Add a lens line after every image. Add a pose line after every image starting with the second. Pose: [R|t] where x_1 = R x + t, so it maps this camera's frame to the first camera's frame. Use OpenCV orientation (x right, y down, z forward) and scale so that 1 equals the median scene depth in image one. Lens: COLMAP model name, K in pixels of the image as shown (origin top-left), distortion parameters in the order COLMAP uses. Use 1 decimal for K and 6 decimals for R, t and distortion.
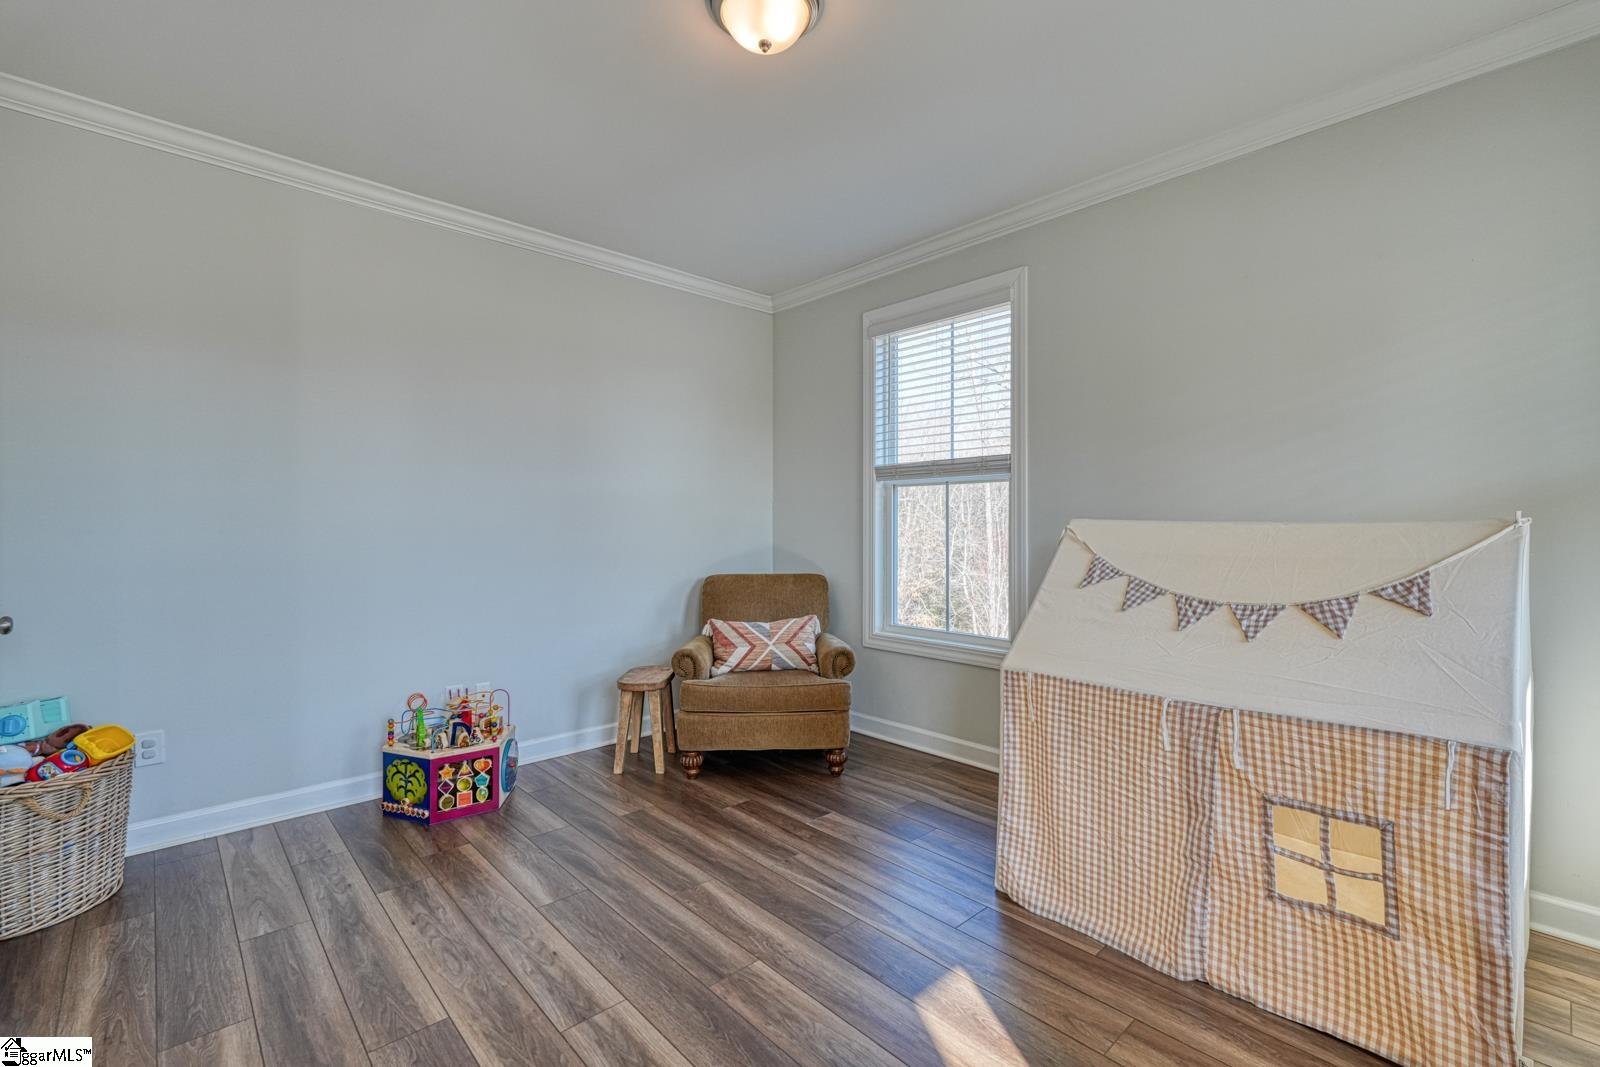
lens RADIAL K [[718.0, 0, 801.7], [0, 718.0, 531.1], [0, 0, 1]] dist [0.011796, -0.000004]
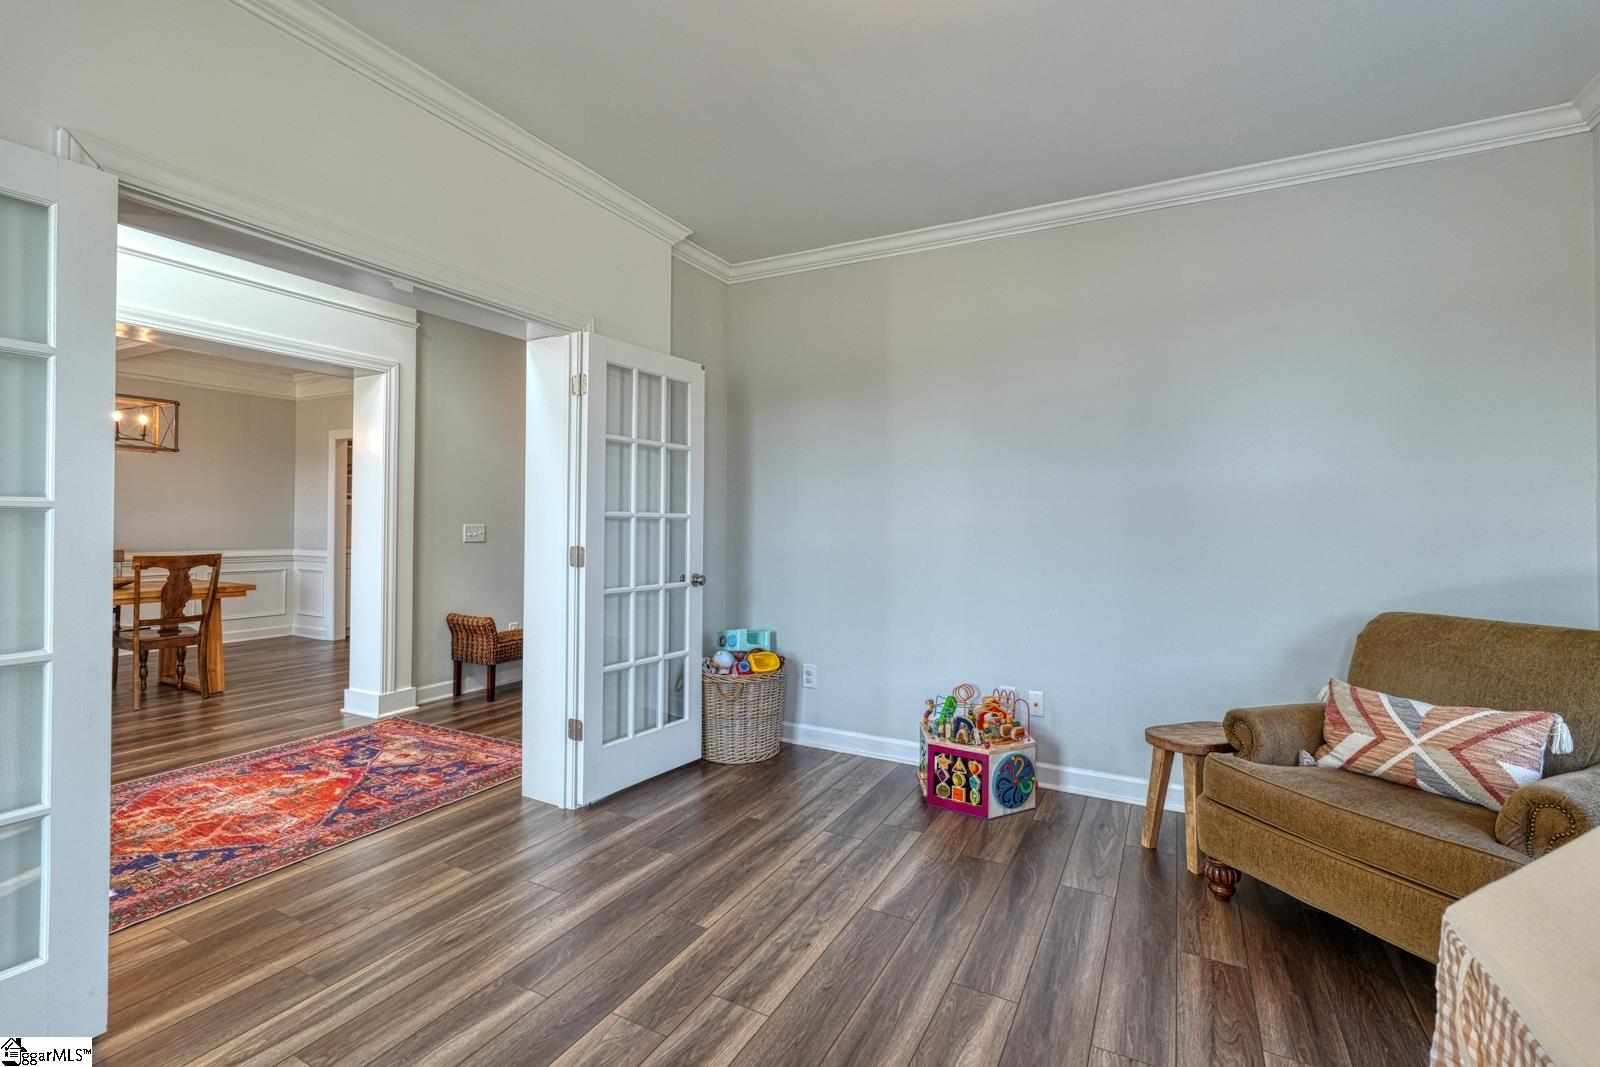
lens RADIAL K [[718.0, 0, 792.5], [0, 718.0, 517.7], [0, 0, 1]] dist [0.011796, -0.000004]
pose [[0.320563, -0.006492, -0.947205, 0.410138], [-0.019765, 0.999713, -0.013541, -0.001536], [0.947021, 0.023062, 0.320342, 0.426116]]
